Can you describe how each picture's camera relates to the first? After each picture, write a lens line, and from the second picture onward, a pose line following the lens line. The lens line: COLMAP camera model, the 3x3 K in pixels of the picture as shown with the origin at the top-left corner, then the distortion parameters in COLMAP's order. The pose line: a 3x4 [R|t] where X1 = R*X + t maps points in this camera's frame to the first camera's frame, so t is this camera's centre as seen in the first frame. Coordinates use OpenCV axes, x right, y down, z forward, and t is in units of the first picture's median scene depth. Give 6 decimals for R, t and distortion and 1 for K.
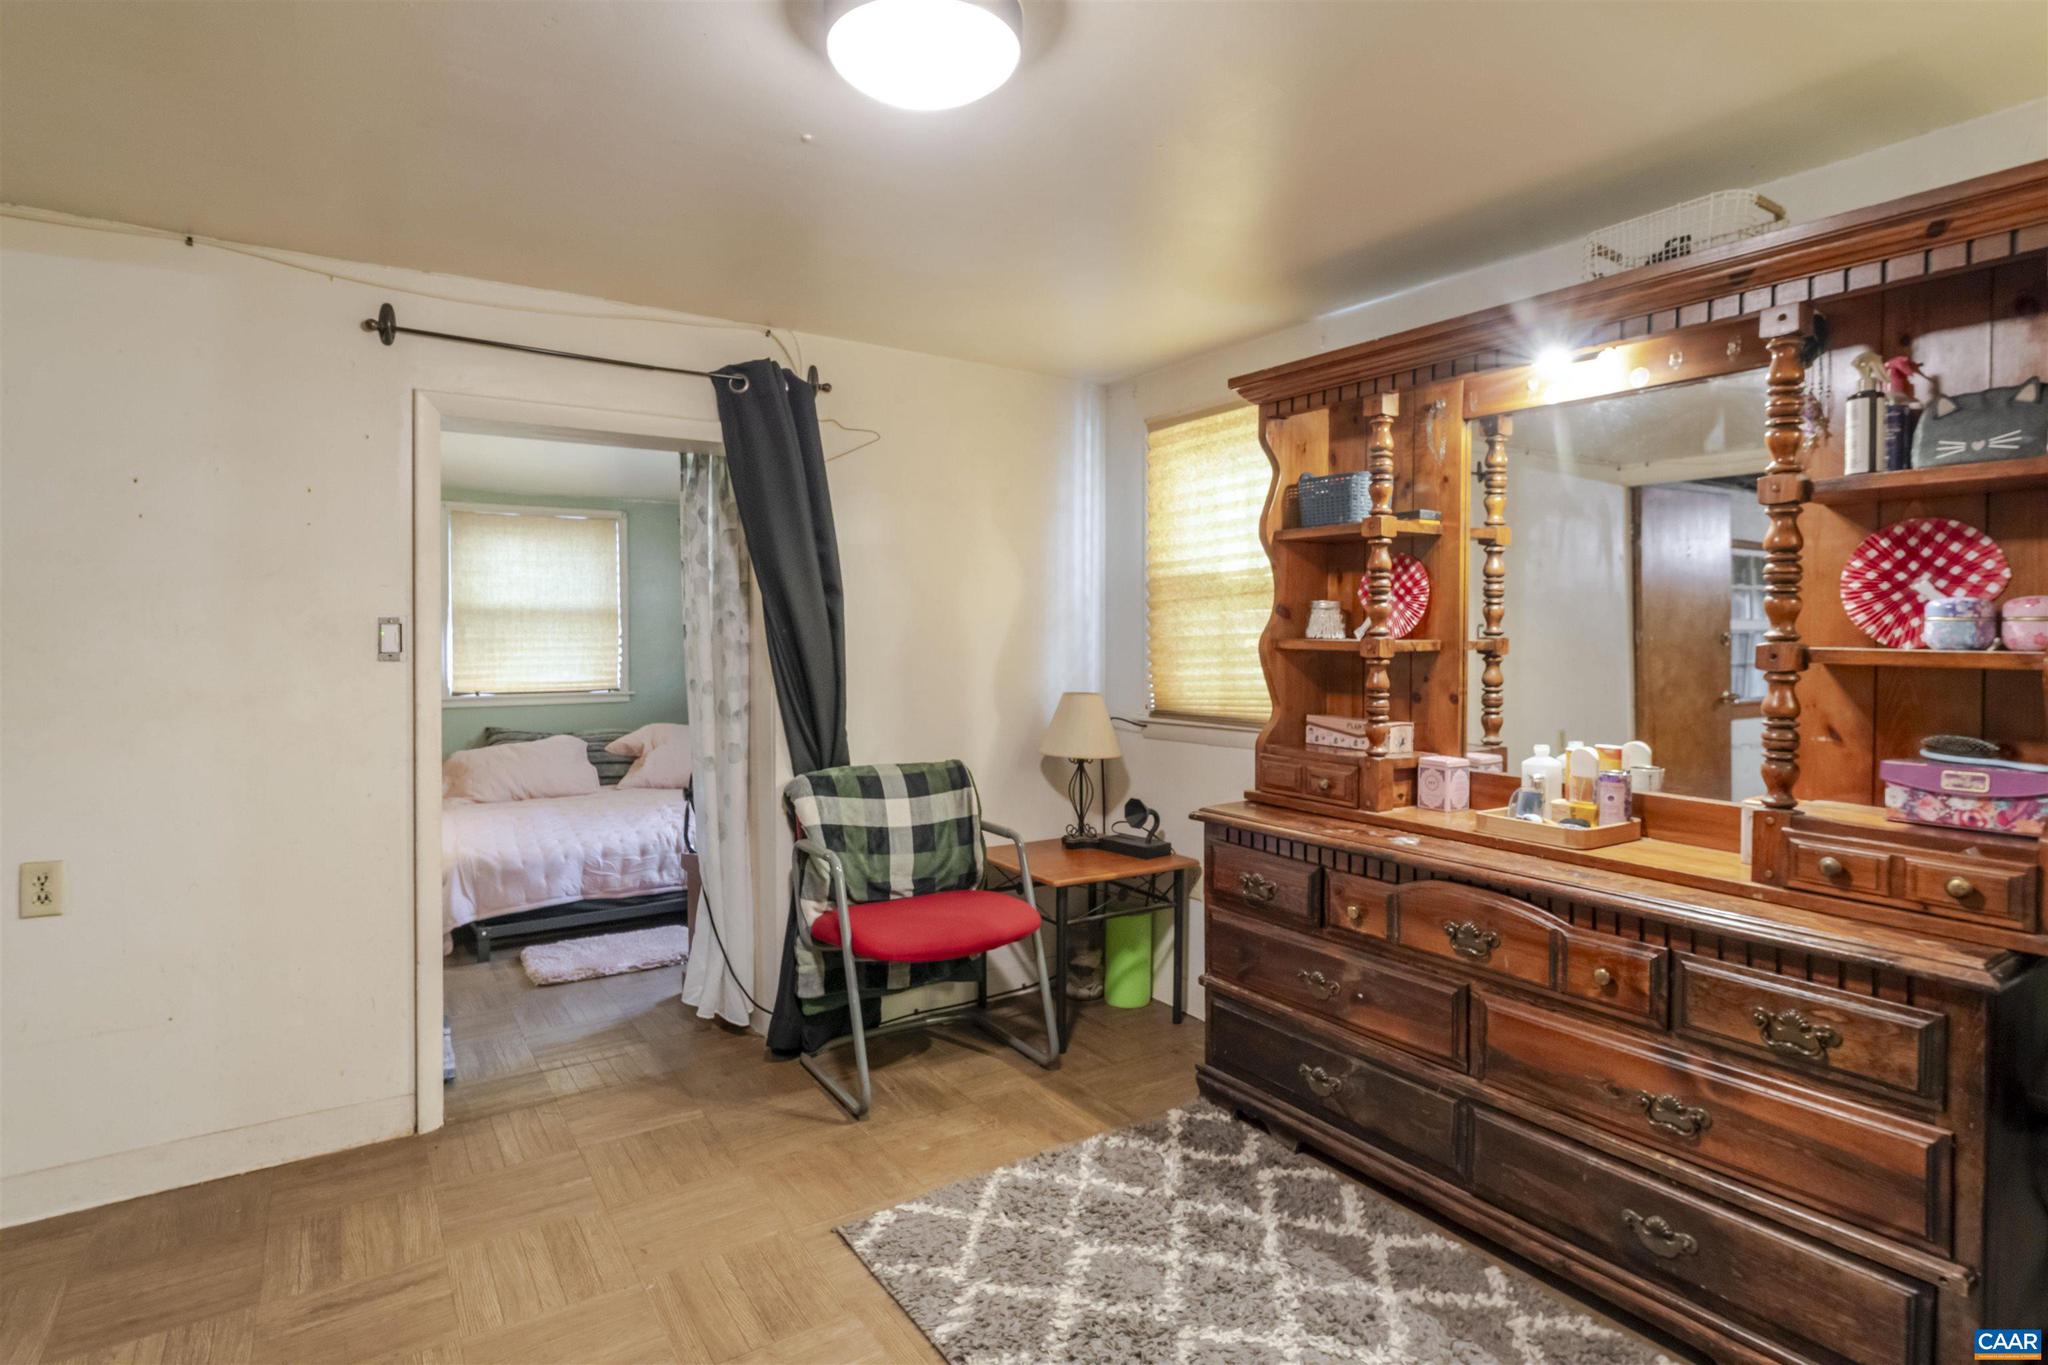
lens RADIAL K [[1064.4, 0, 1021.1], [0, 1064.4, 649.4], [0, 0, 1]] dist [-0.000333, -0.000274]
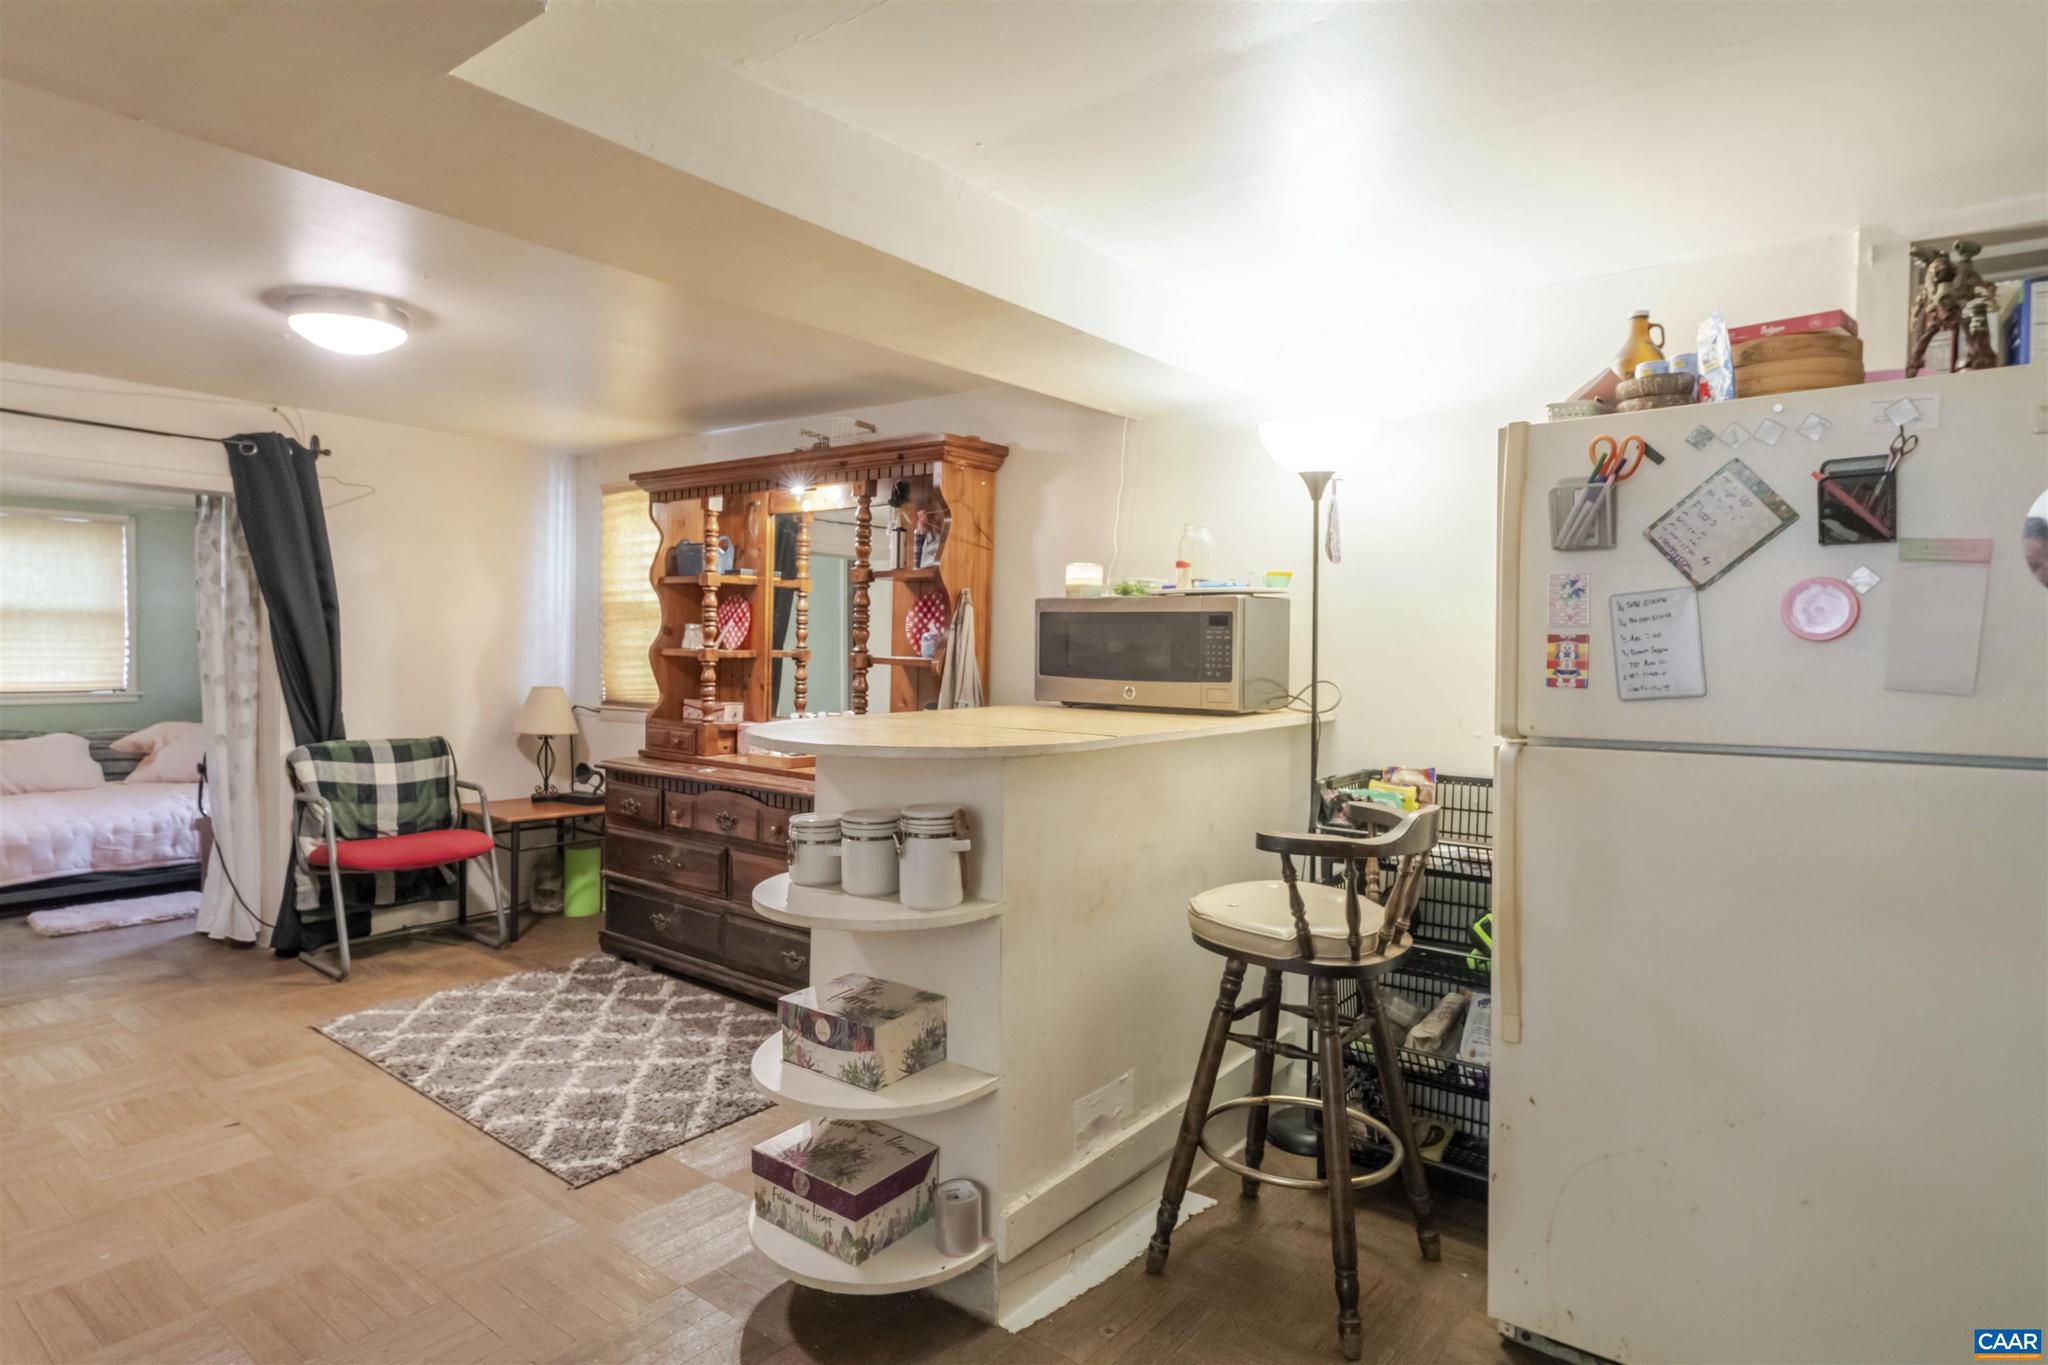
lens RADIAL K [[1118.2, 0, 1020.0], [0, 1118.2, 673.6], [0, 0, 1]] dist [-0.001581, -0.000715]
pose [[0.947890, 0.008223, 0.318492, 0.196368], [-0.011598, 0.999895, 0.008700, 0.005487], [-0.318387, -0.011941, 0.947886, -0.599943]]
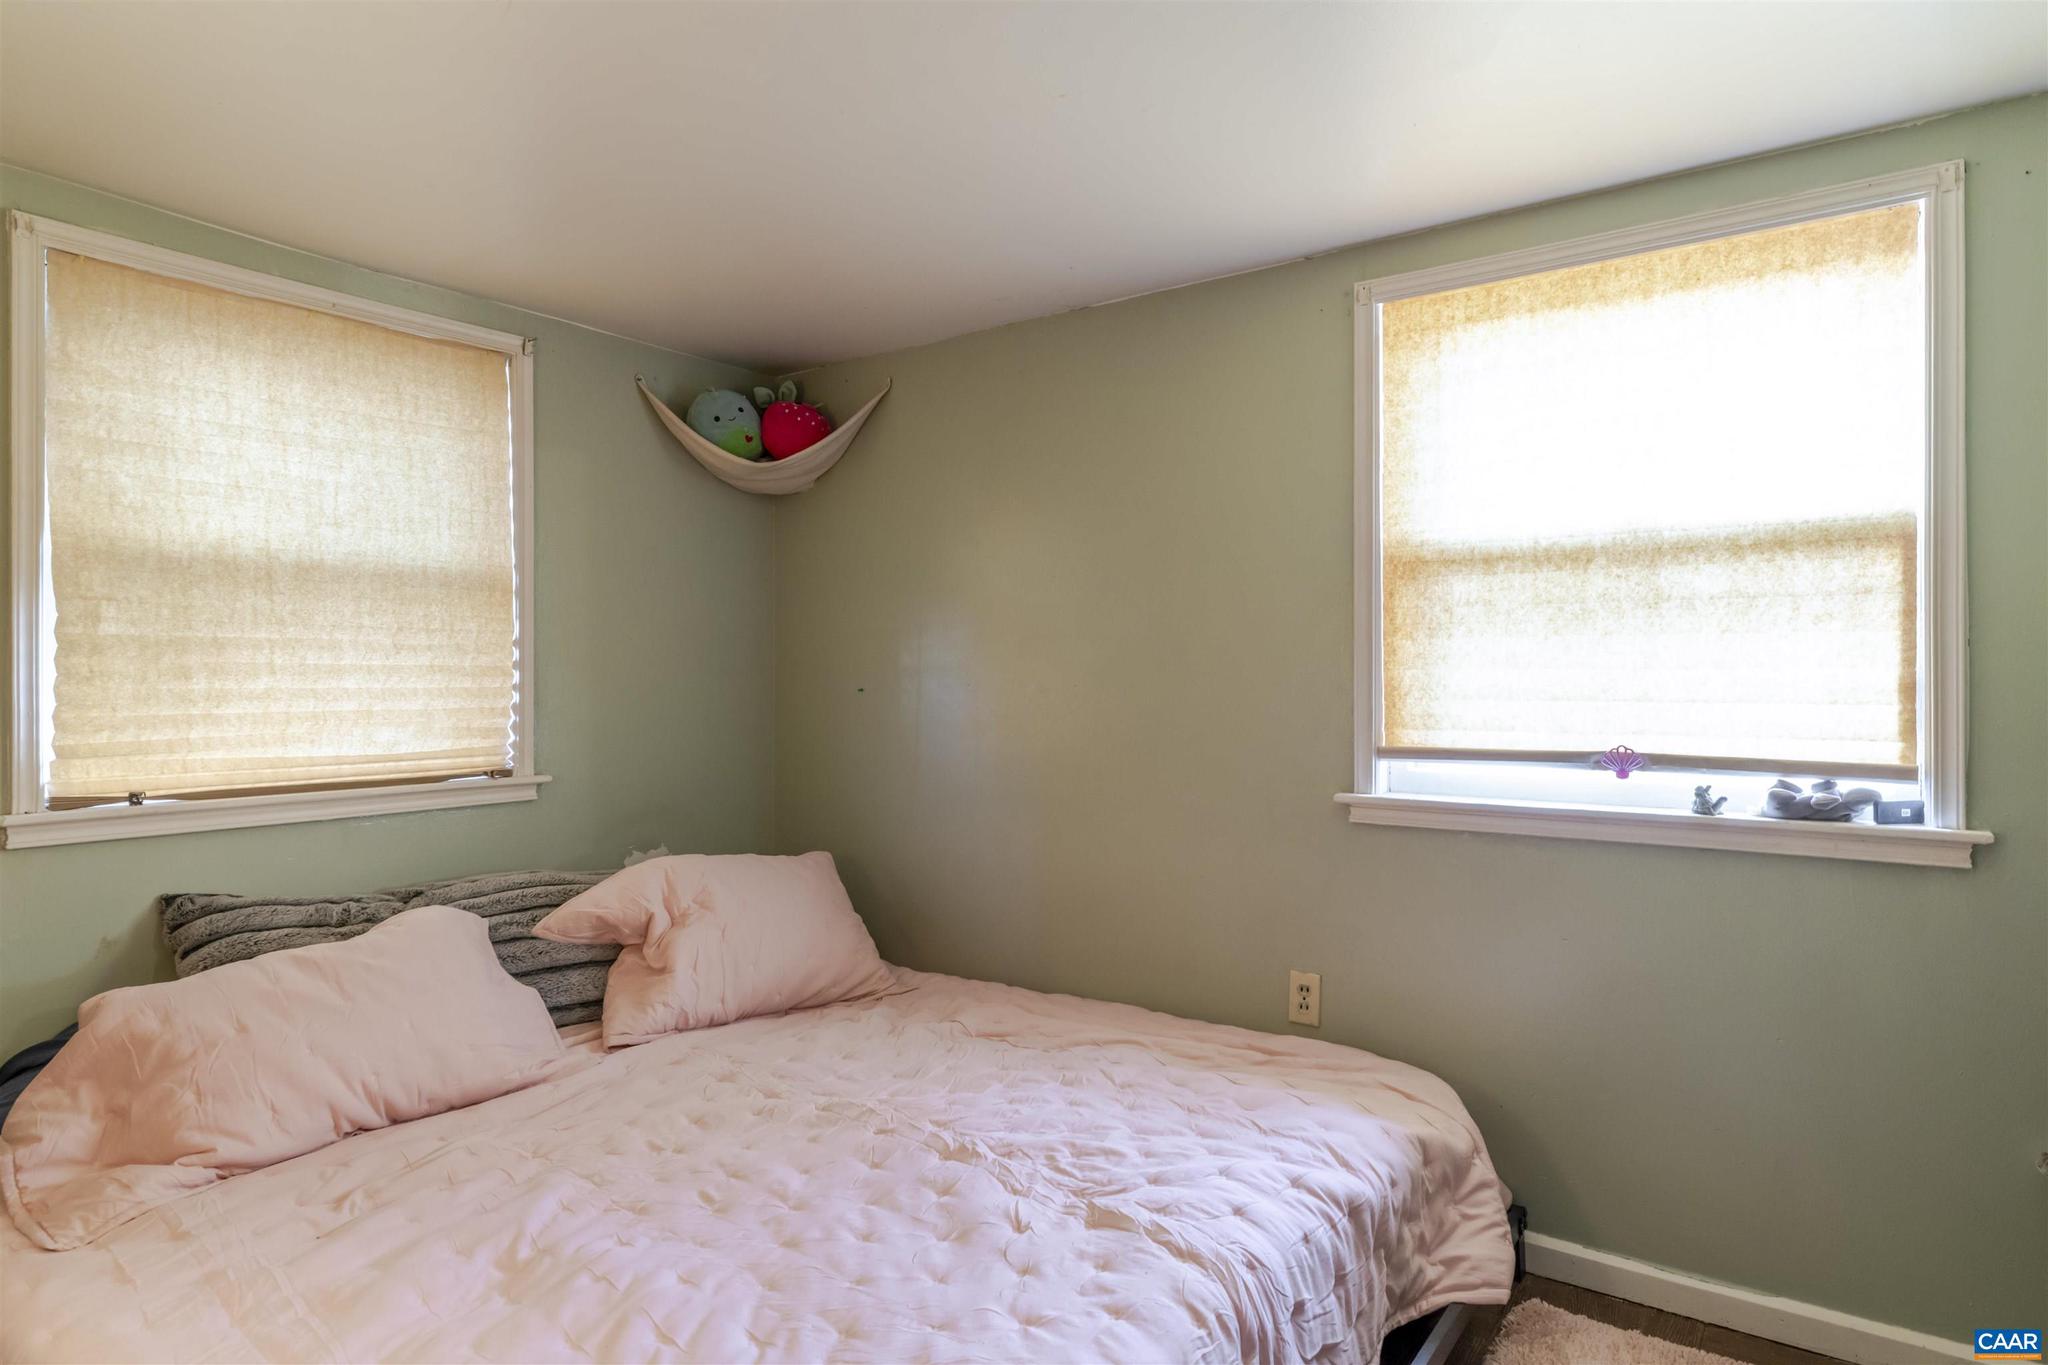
lens RADIAL K [[1146.2, 0, 1024.0], [0, 1146.2, 682.5], [0, 0, 1]] dist [-0.000490, 0.000476]
pose [[0.933377, 0.001982, 0.358892, -0.727871], [-0.000968, 0.999995, -0.003005, 0.009260], [-0.358896, 0.002457, 0.933374, 1.069831]]
